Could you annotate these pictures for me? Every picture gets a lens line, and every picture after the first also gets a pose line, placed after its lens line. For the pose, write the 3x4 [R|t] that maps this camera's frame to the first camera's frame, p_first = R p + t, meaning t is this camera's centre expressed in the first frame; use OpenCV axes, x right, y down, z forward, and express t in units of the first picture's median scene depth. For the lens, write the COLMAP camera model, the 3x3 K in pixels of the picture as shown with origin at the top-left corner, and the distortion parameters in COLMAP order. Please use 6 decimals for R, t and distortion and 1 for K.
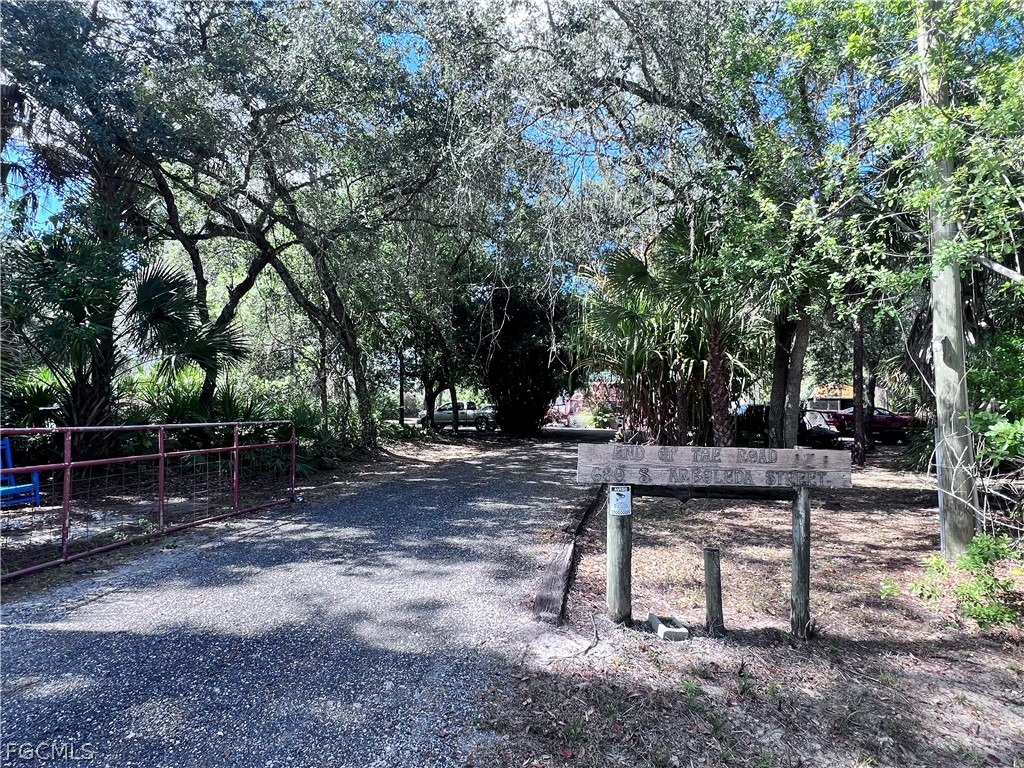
lens RADIAL K [[540.4, 0, 512.0], [0, 540.4, 384.0], [0, 0, 1]] dist [-0.001117, -0.000570]
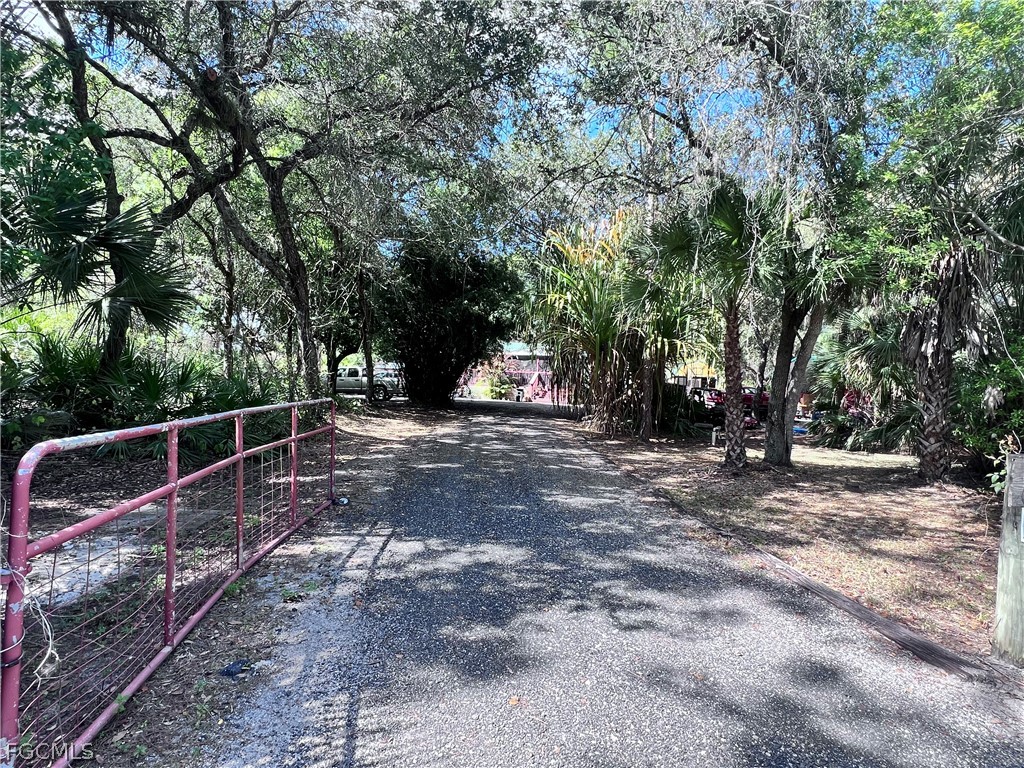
lens RADIAL K [[540.4, 0, 512.0], [0, 540.4, 384.0], [0, 0, 1]] dist [-0.001117, -0.000570]
pose [[0.958973, 0.028583, 0.282053, -0.212664], [-0.045681, 0.997483, 0.054231, -0.002545], [-0.279793, -0.064891, 0.957865, 0.116008]]
